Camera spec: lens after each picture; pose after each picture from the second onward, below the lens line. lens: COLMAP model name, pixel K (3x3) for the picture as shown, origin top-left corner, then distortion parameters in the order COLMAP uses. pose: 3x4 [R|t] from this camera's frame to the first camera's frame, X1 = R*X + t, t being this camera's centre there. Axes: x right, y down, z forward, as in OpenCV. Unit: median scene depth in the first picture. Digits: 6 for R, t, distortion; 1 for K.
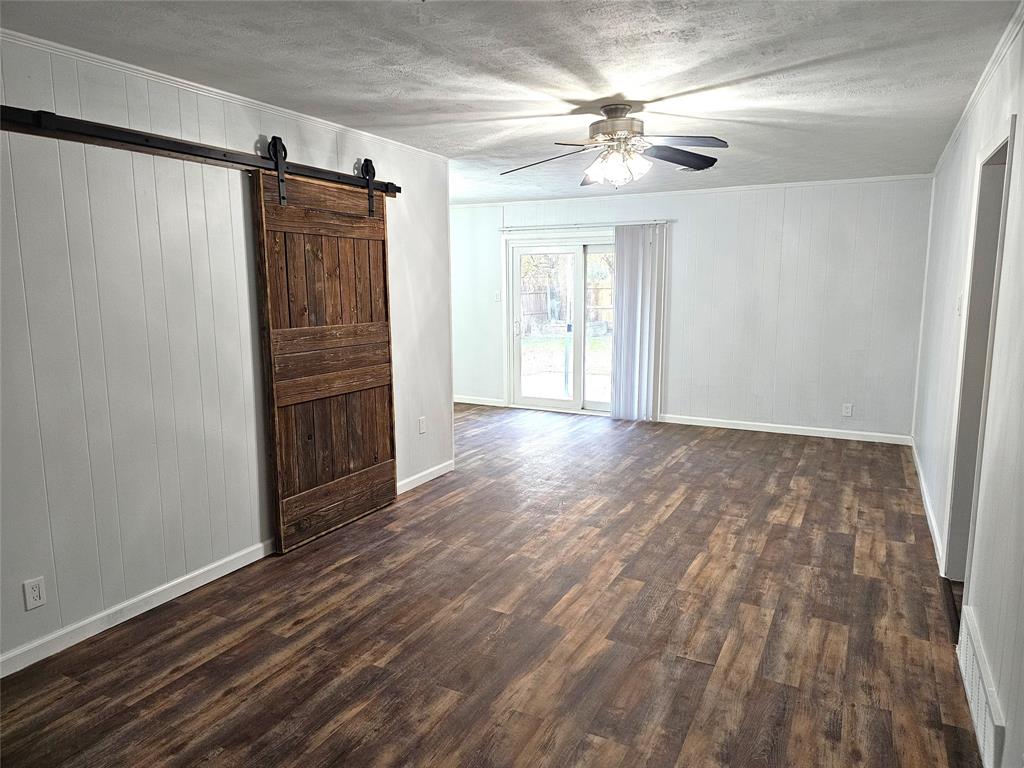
lens RADIAL K [[677.9, 0, 512.0], [0, 677.9, 384.0], [0, 0, 1]] dist [0.005275, 0.000230]
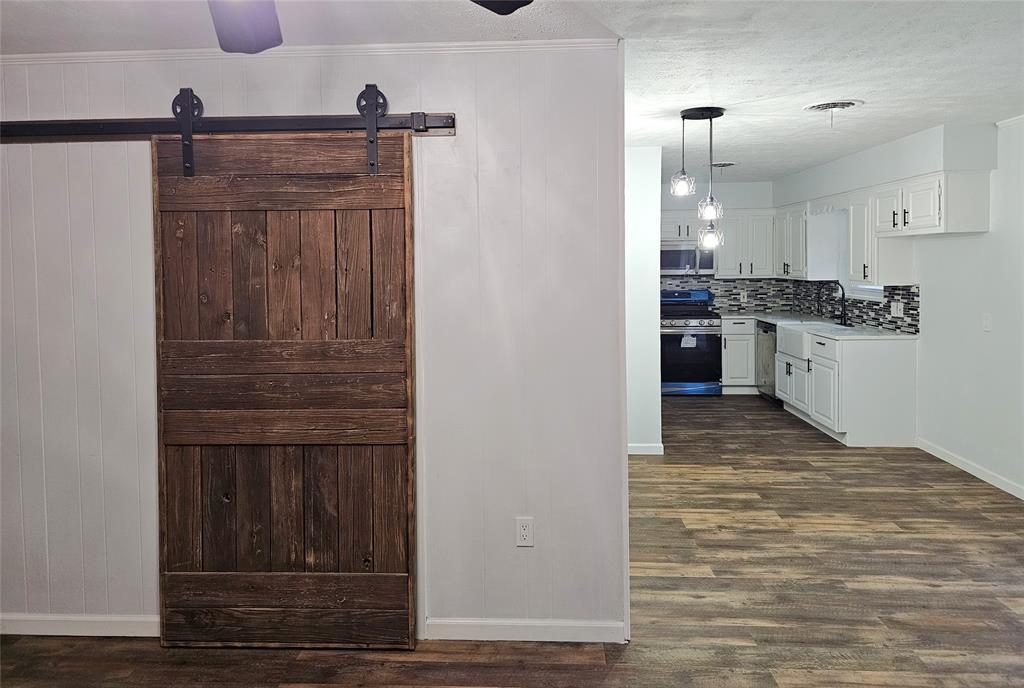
lens RADIAL K [[674.8, 0, 511.5], [0, 674.8, 292.5], [0, 0, 1]] dist [0.041059, -0.043341]
pose [[0.413448, 0.026011, -0.910156, 0.429141], [-0.123834, 0.991911, -0.027905, -0.138222], [0.902068, 0.124245, 0.413325, 0.890030]]
